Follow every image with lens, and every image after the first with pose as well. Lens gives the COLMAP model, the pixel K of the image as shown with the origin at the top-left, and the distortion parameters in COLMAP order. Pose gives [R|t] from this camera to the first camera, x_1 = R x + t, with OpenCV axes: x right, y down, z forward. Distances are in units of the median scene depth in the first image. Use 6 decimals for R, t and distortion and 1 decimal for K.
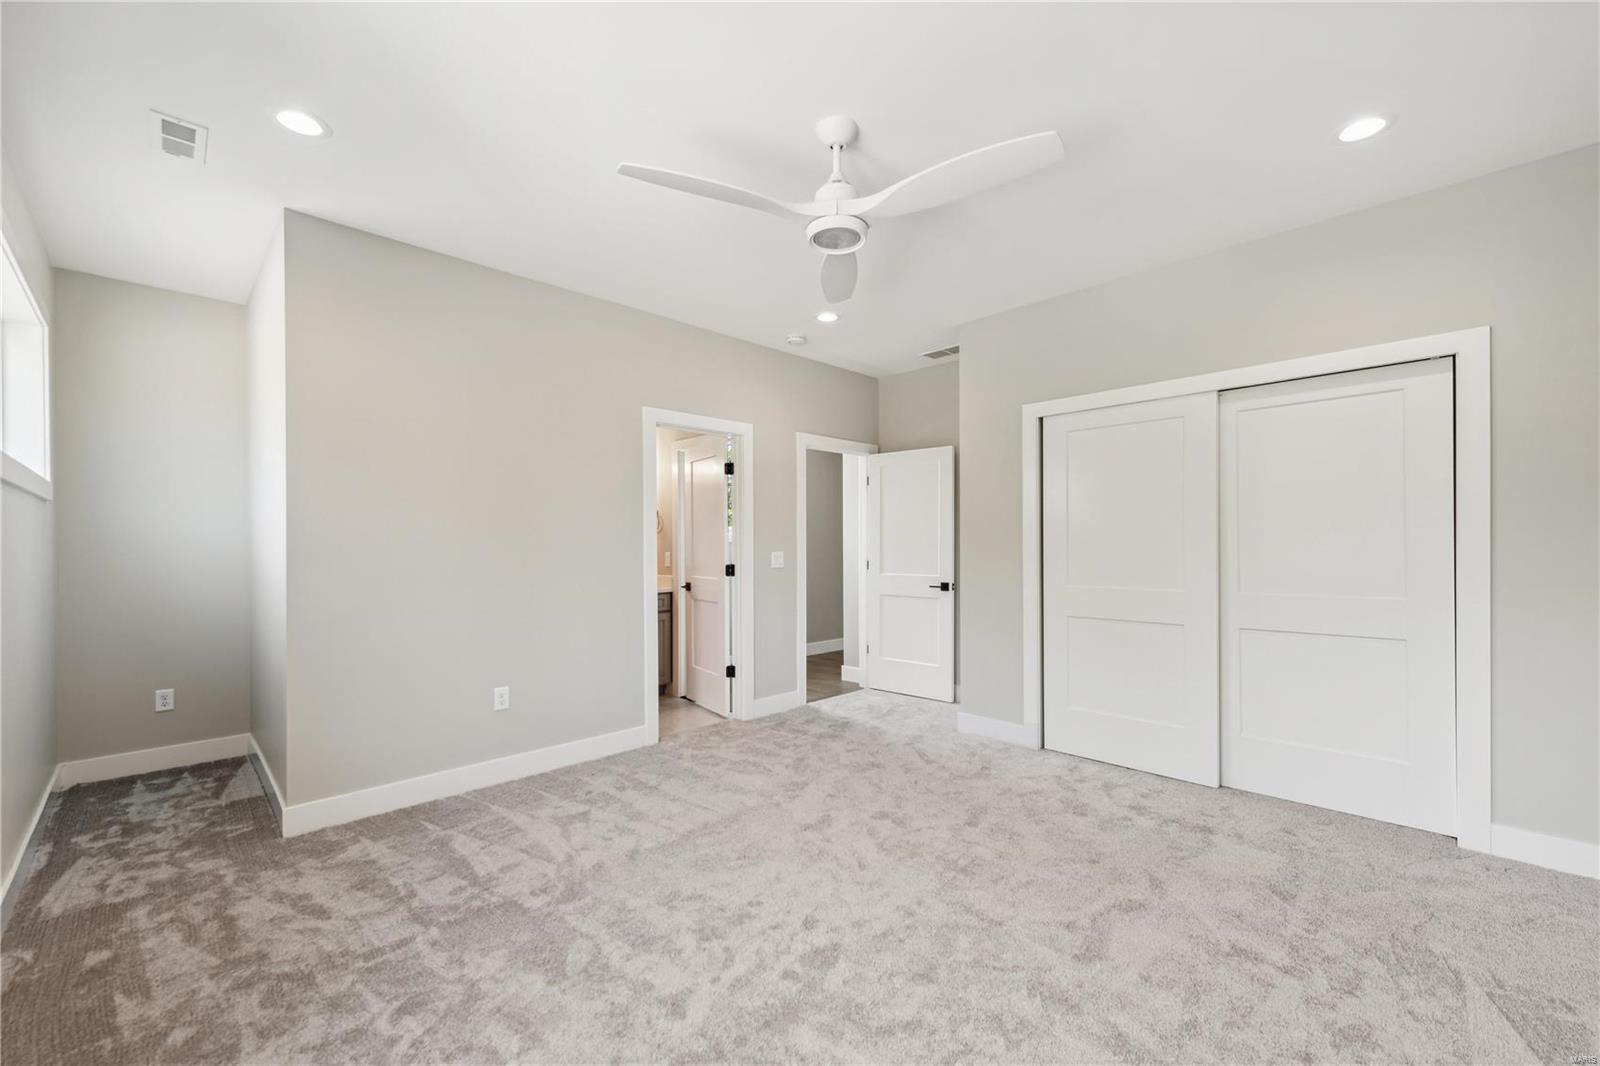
lens RADIAL K [[649.9, 0, 811.0], [0, 649.9, 540.5], [0, 0, 1]] dist [0.003947, -0.001713]
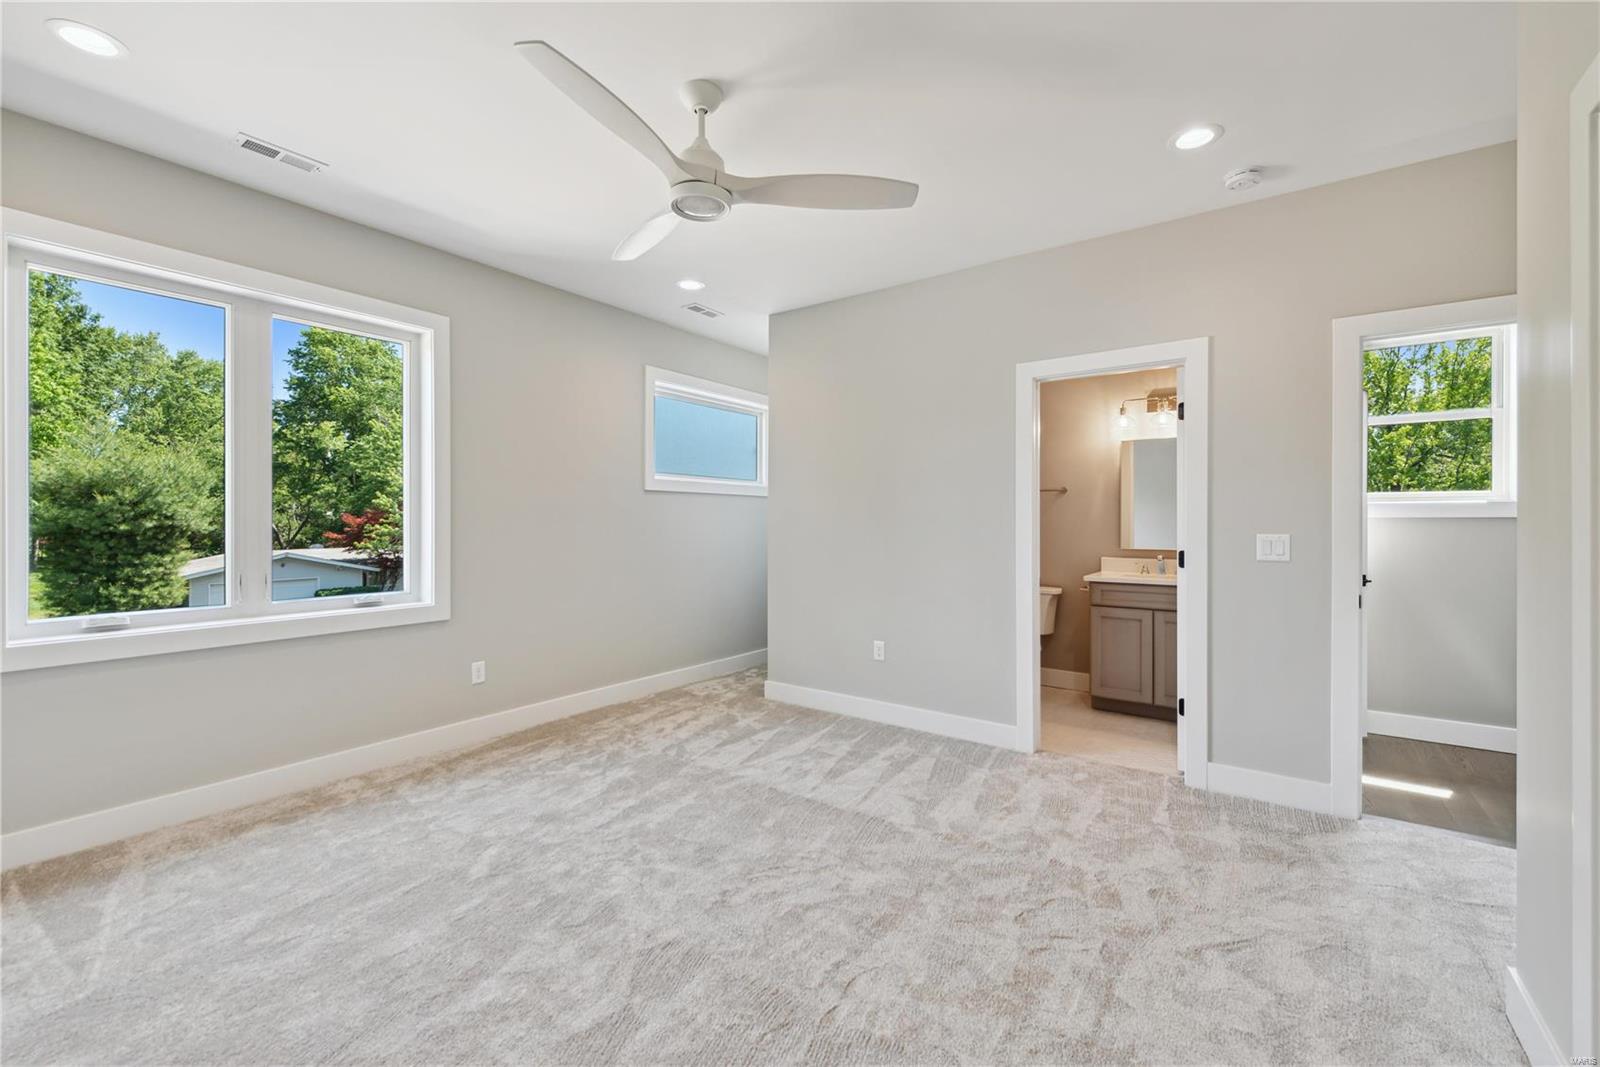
lens RADIAL K [[649.9, 0, 802.6], [0, 649.9, 522.6], [0, 0, 1]] dist [0.003947, -0.001713]
pose [[0.150825, -0.003532, -0.988554, 0.748000], [-0.001907, 0.999991, -0.003864, 0.015855], [0.988559, 0.002468, 0.150817, 0.759117]]
